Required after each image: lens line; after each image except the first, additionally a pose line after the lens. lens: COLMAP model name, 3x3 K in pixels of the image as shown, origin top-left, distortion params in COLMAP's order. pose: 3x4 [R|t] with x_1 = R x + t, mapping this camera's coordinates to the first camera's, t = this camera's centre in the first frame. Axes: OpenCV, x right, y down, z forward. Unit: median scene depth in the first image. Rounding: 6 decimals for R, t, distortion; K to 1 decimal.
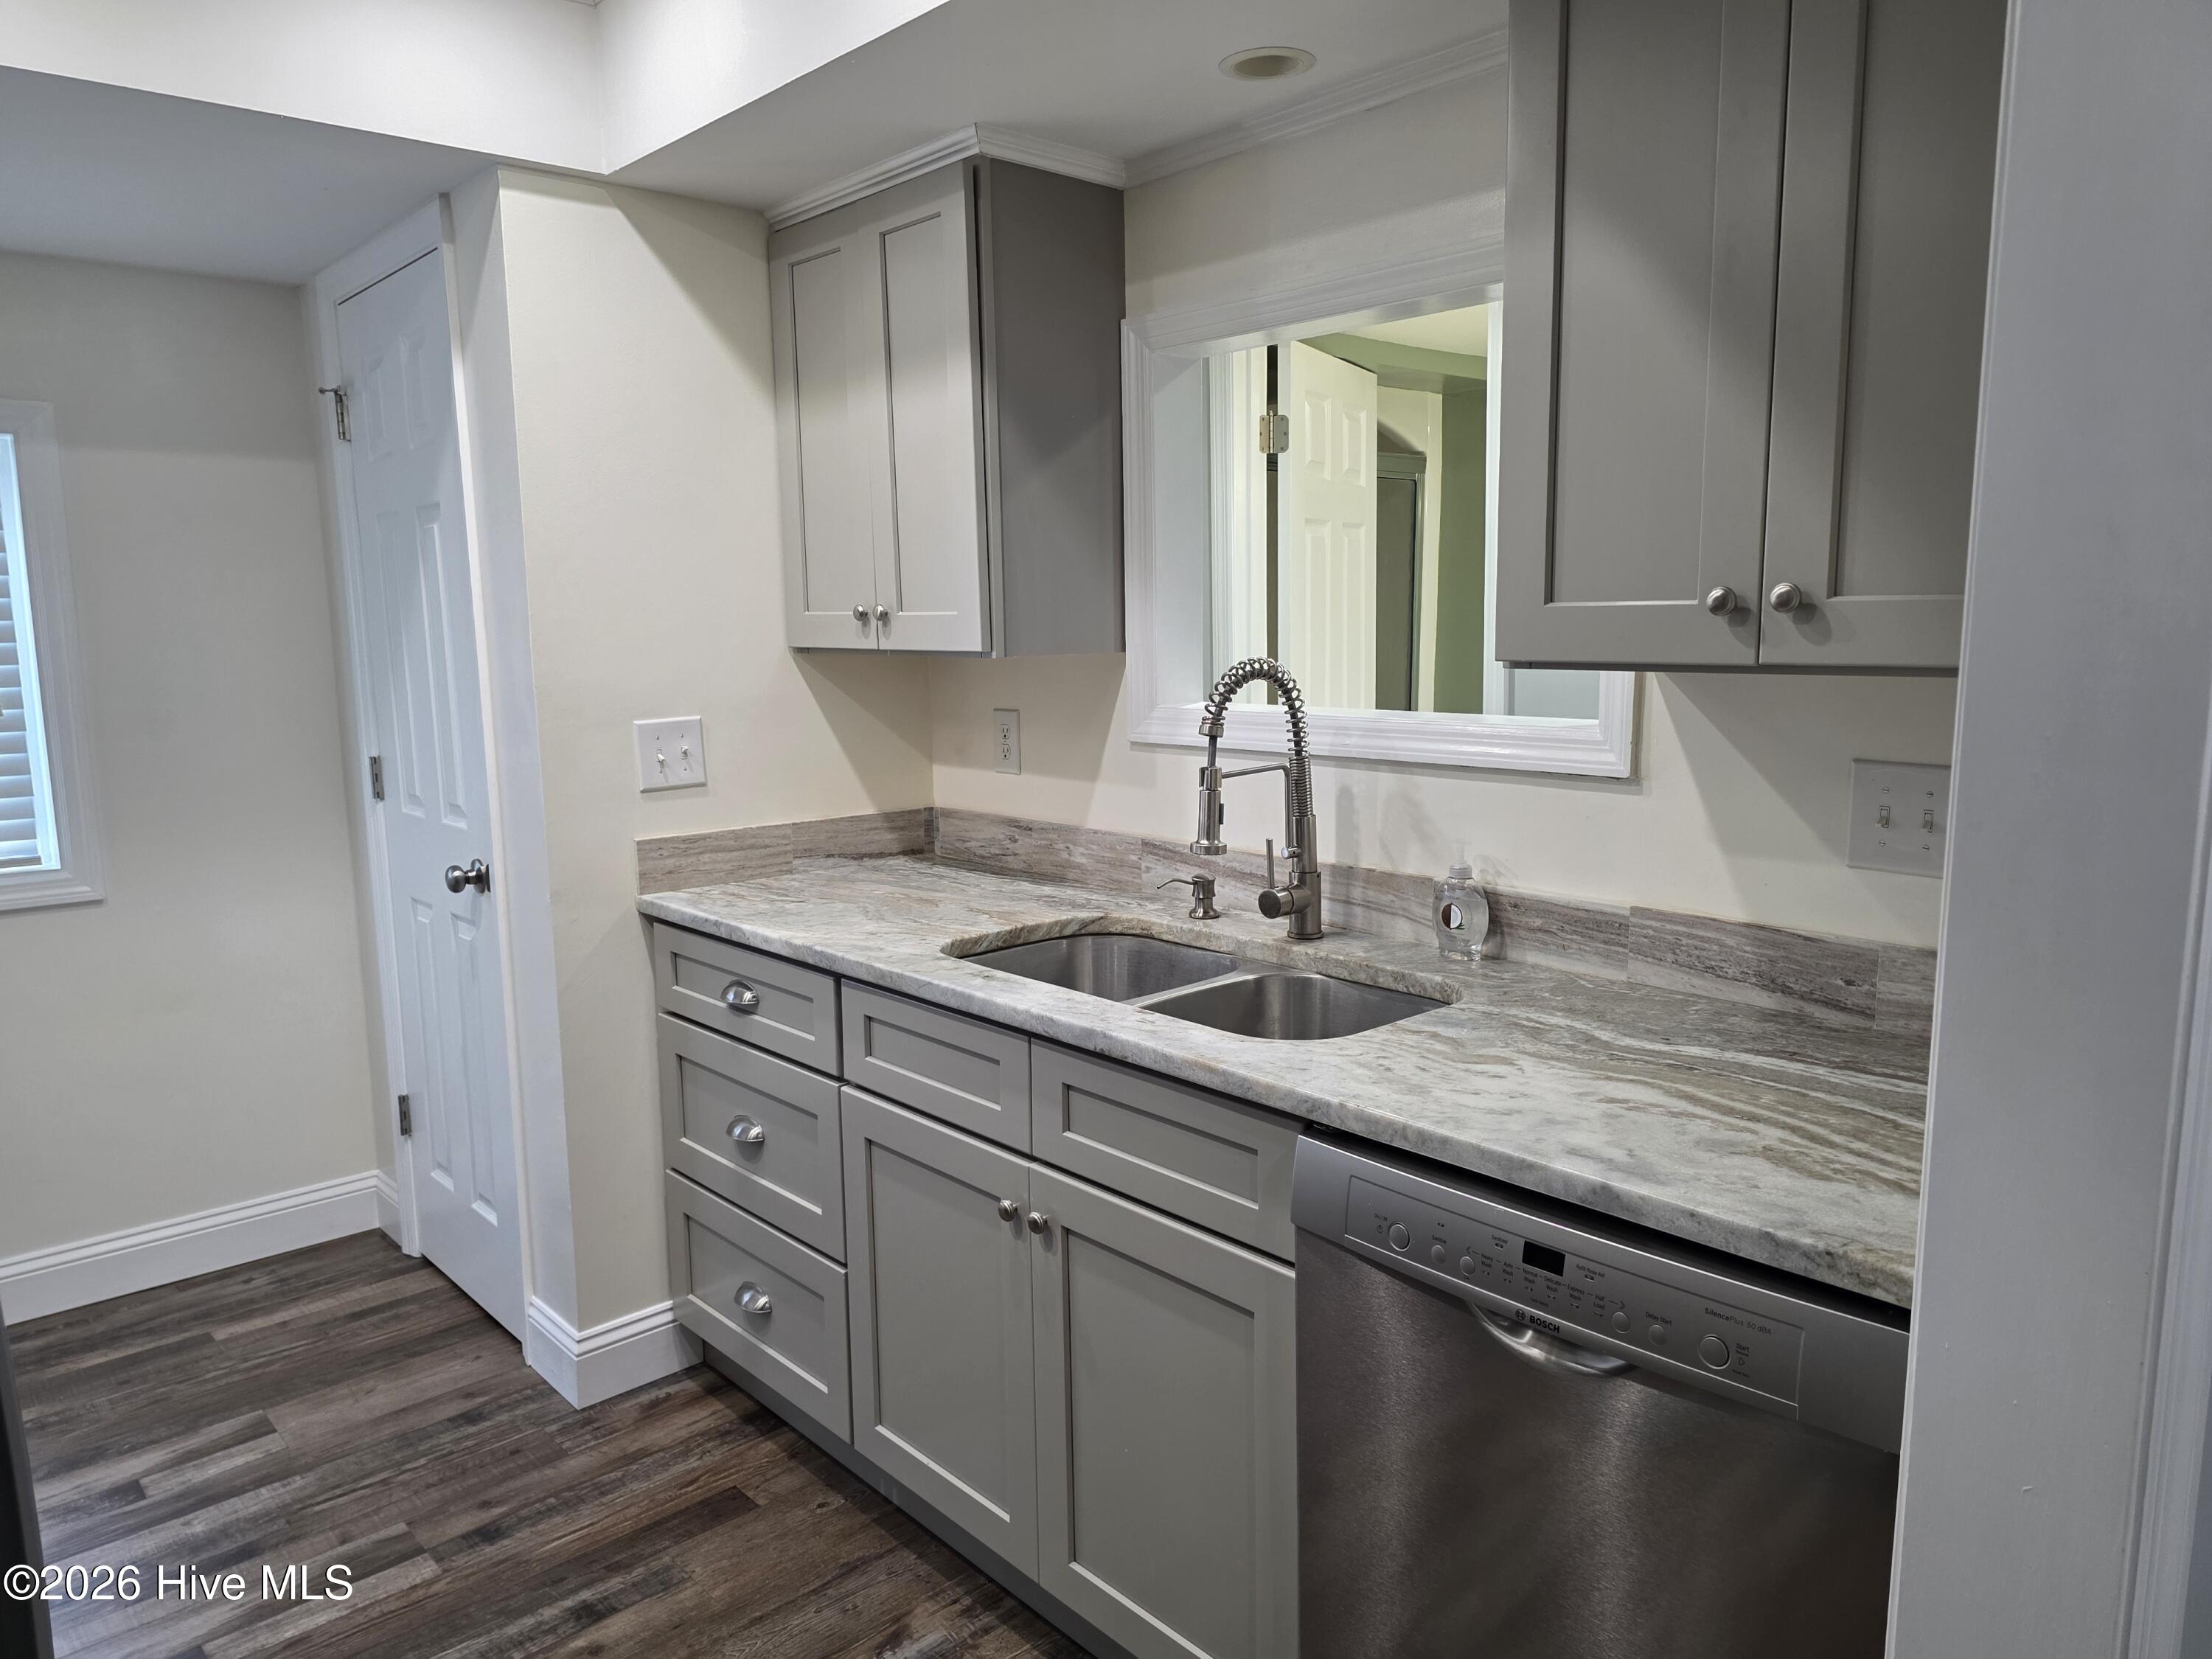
lens RADIAL K [[1483.2, 0, 1102.9], [0, 1483.2, 814.9], [0, 0, 1]] dist [0.083221, -0.070101]
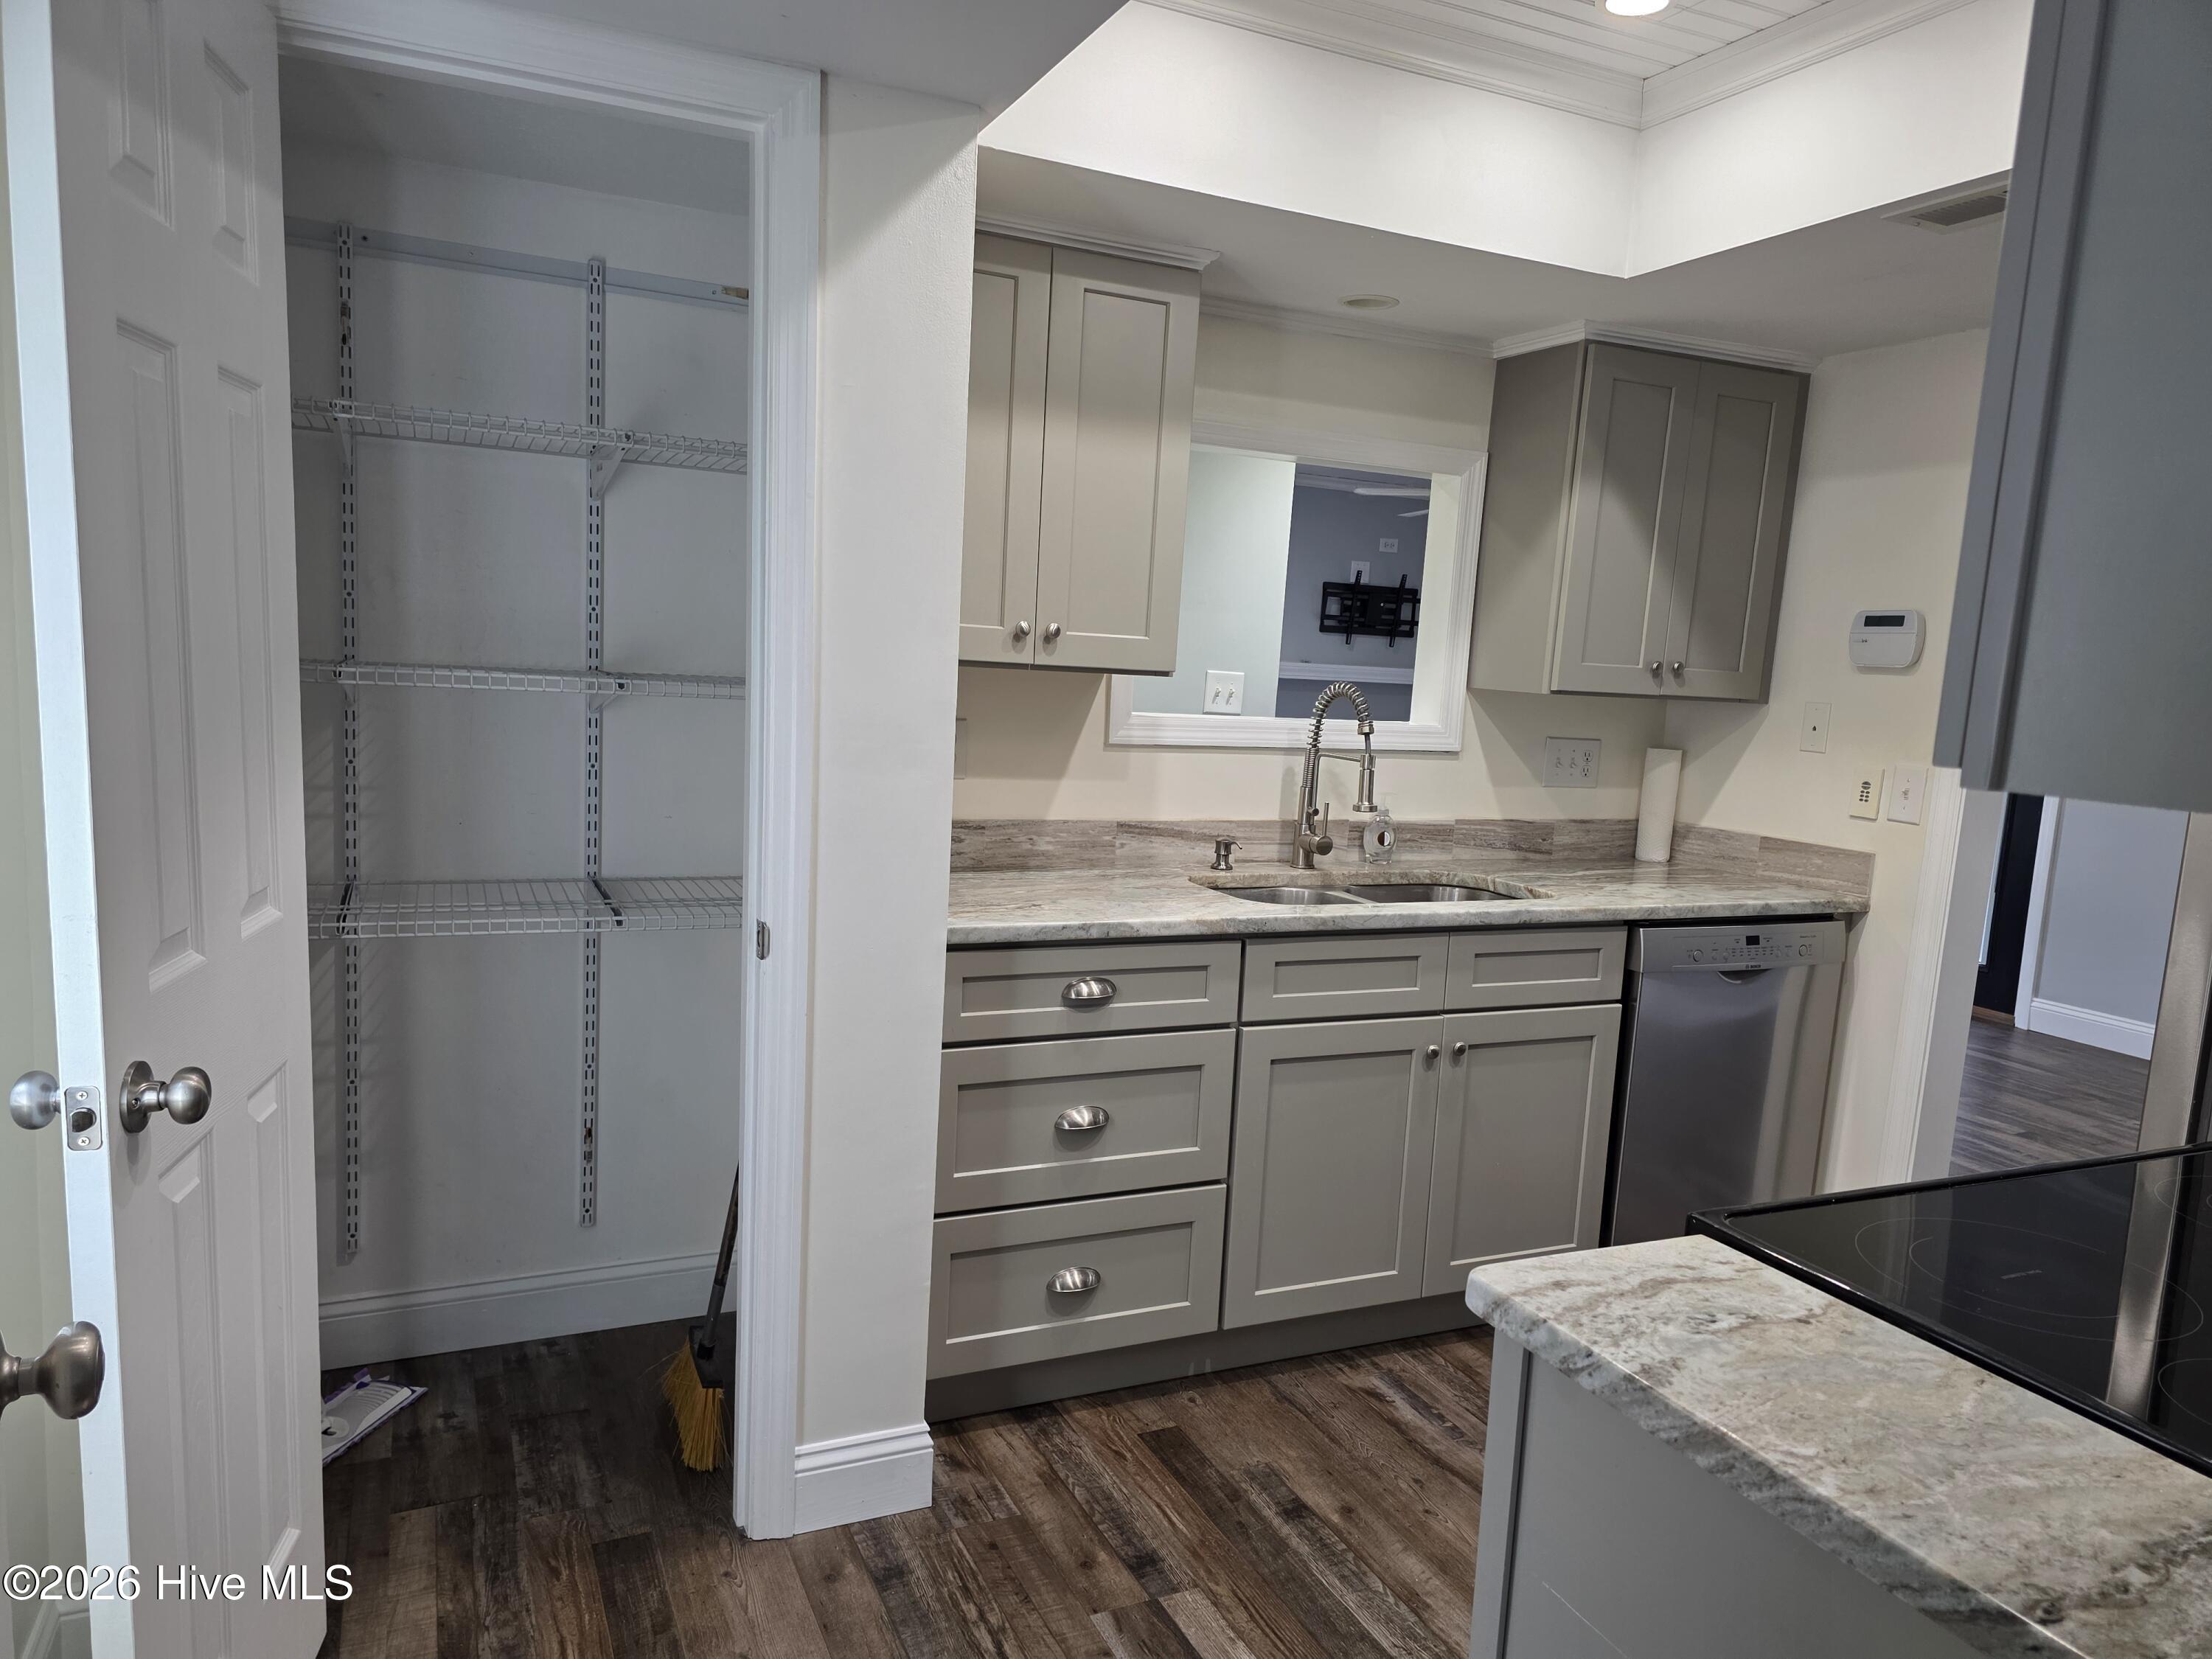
lens RADIAL K [[1500.9, 0, 1106.3], [0, 1500.9, 836.1], [0, 0, 1]] dist [0.088182, -0.088909]
pose [[0.294305, -0.082697, 0.952127, -1.362369], [0.072357, 0.995318, 0.064083, -0.061727], [-0.952969, 0.050033, 0.298911, 0.728484]]
